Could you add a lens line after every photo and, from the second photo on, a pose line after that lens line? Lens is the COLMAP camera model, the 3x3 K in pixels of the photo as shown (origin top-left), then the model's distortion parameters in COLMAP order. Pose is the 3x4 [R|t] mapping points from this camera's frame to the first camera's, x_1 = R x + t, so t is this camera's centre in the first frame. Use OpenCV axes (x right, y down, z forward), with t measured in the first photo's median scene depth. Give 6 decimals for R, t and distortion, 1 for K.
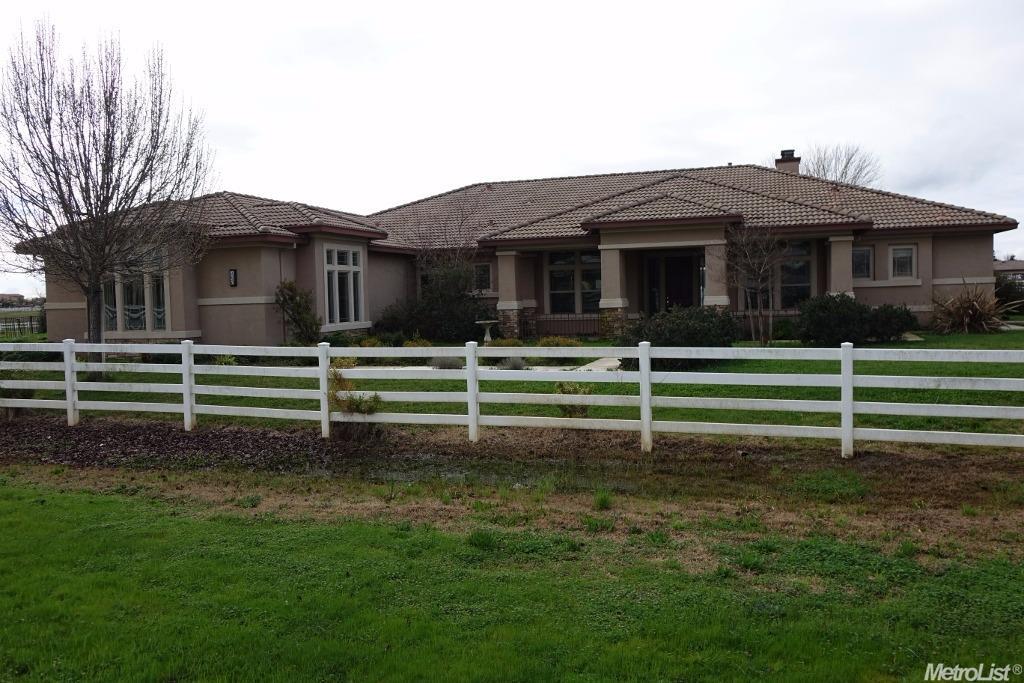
lens RADIAL K [[860.5, 0, 512.0], [0, 860.5, 341.5], [0, 0, 1]] dist [0.002192, 0.000400]
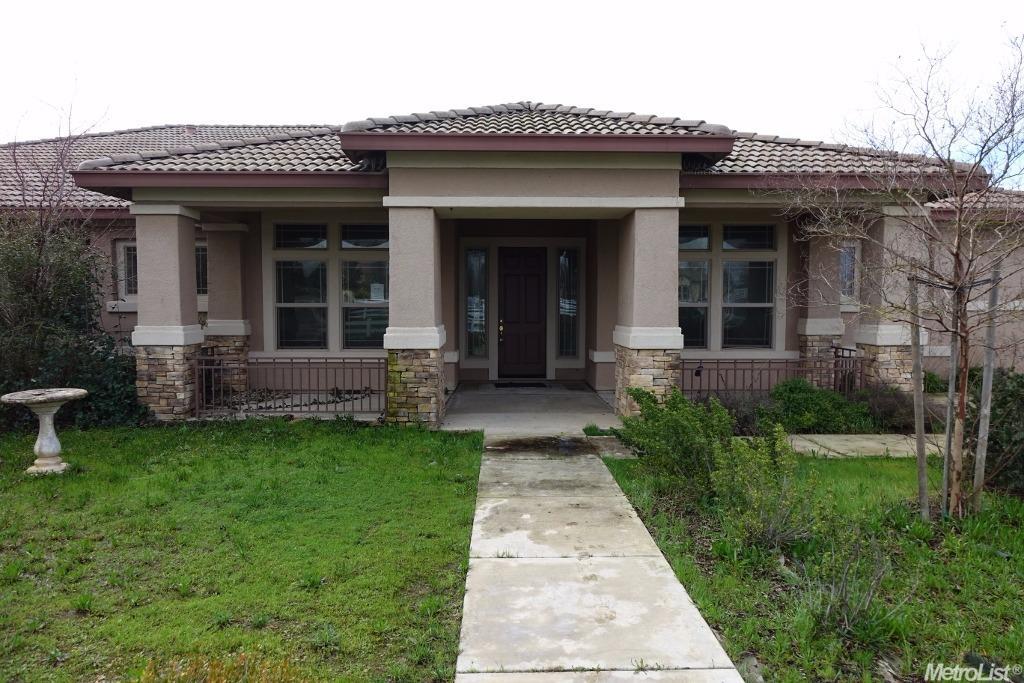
lens RADIAL K [[702.6, 0, 506.0], [0, 702.6, 340.4], [0, 0, 1]] dist [0.000959, 0.004273]
pose [[0.953682, 0.011492, 0.300596, 0.055760], [-0.011516, 0.999932, -0.001693, -0.042941], [-0.300595, -0.001847, 0.953750, 0.657030]]
